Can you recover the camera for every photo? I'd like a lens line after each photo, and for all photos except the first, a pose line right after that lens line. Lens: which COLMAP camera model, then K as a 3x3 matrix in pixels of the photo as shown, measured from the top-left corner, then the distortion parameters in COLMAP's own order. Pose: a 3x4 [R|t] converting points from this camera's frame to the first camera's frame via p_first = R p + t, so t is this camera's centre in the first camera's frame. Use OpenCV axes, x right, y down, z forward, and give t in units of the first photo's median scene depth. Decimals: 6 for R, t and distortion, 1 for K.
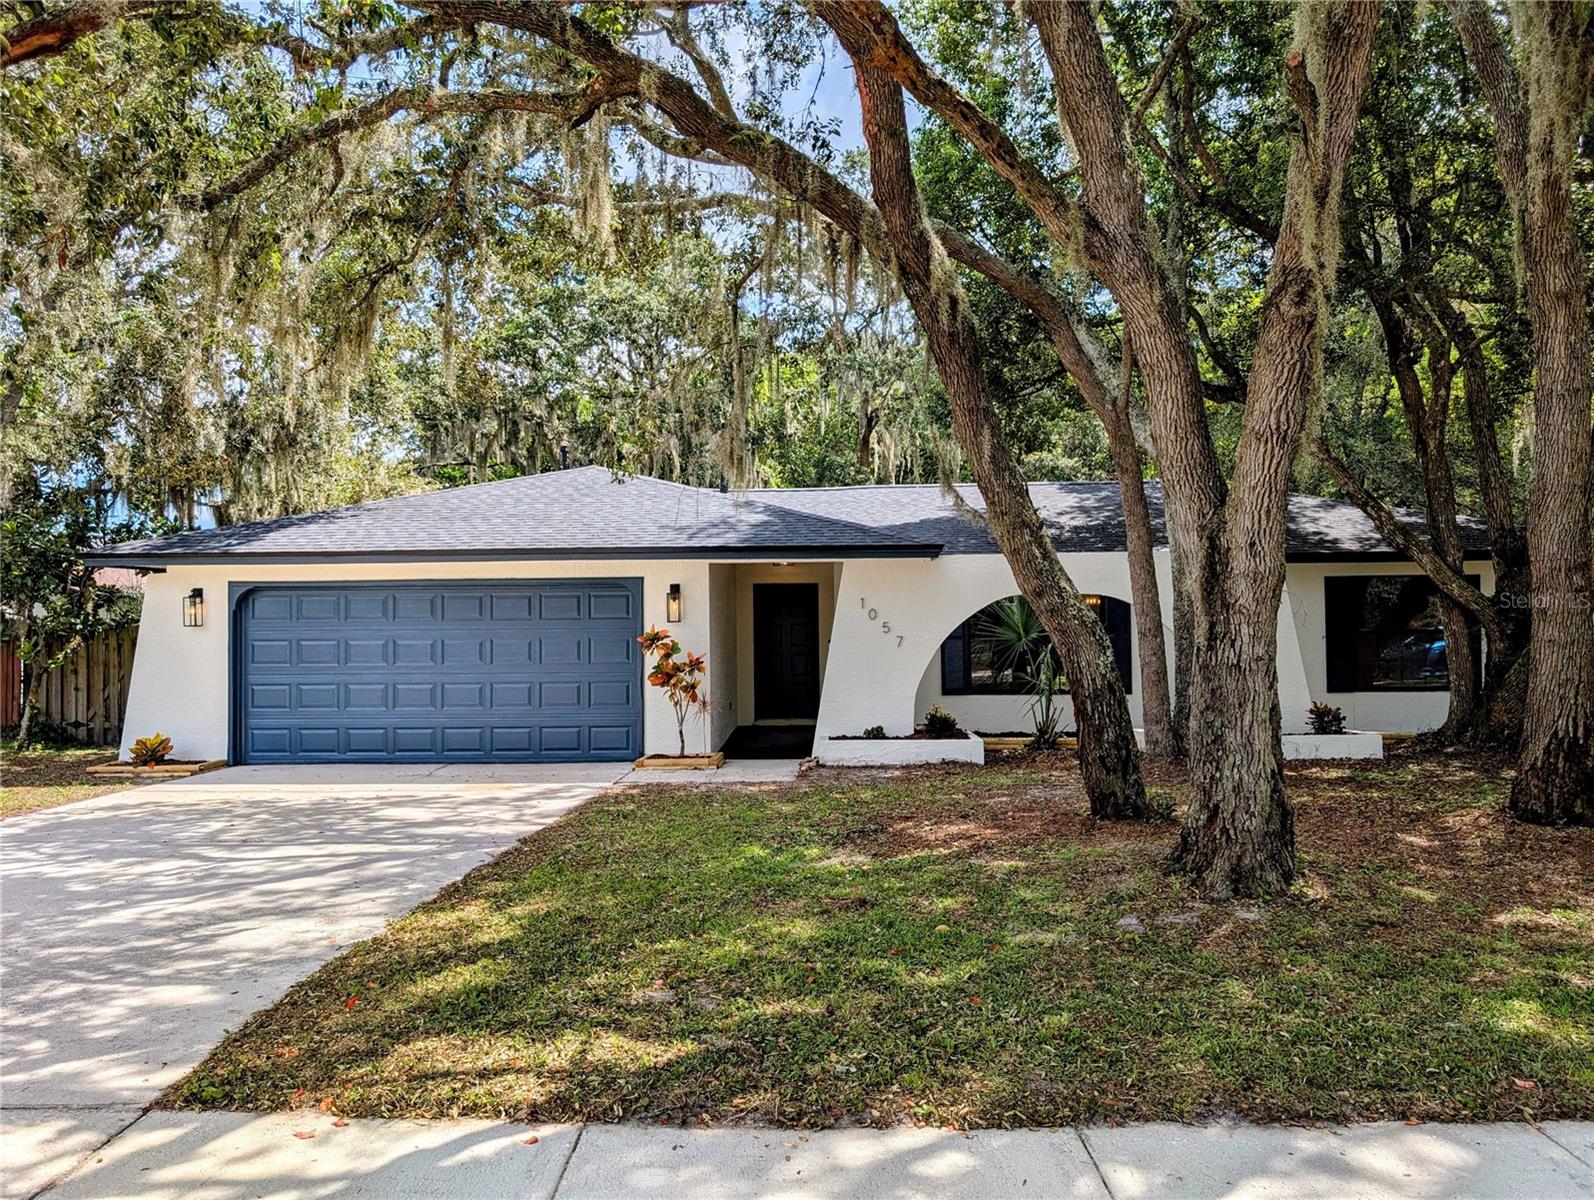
lens RADIAL K [[1144.6, 0, 797.0], [0, 1144.6, 600.0], [0, 0, 1]] dist [0.061151, -0.059611]
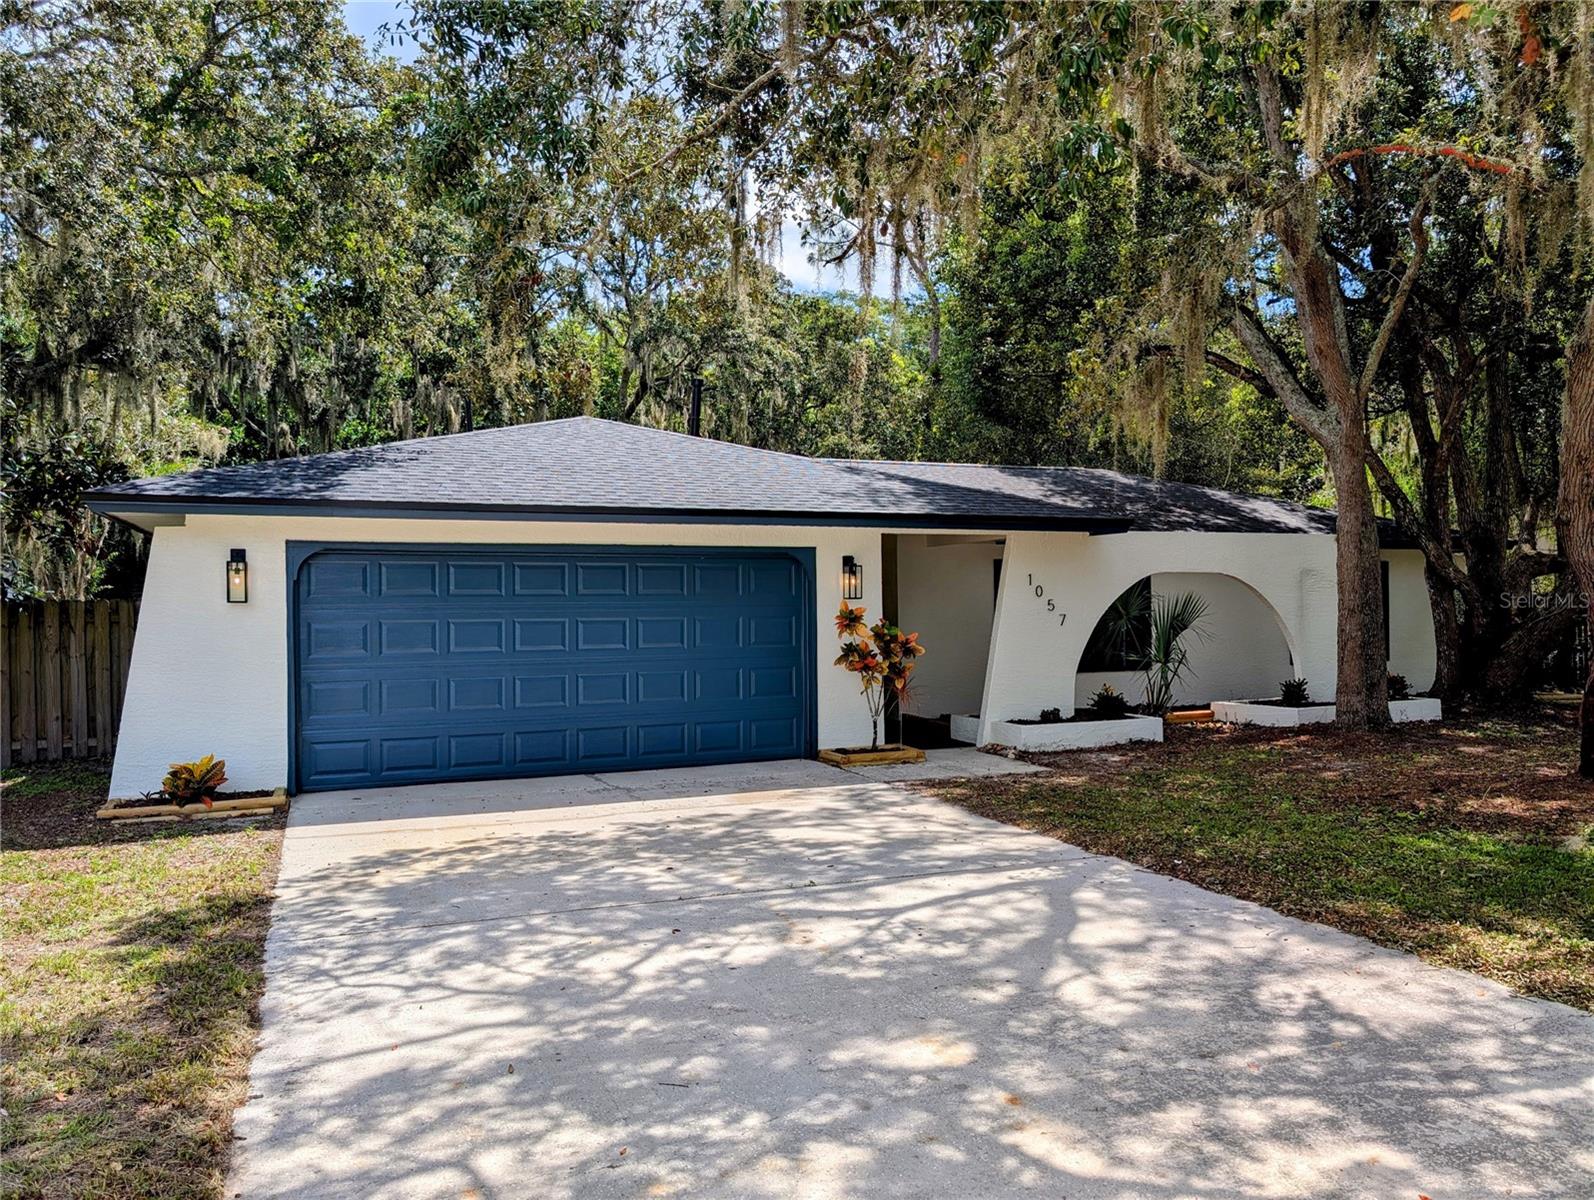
lens RADIAL K [[1144.6, 0, 797.0], [0, 1144.6, 600.0], [0, 0, 1]] dist [0.061151, -0.059611]
pose [[0.907941, 0.003016, 0.419087, -0.518865], [-0.008325, 0.999907, 0.010839, 0.011137], [-0.419016, -0.013330, 0.907881, 0.220165]]
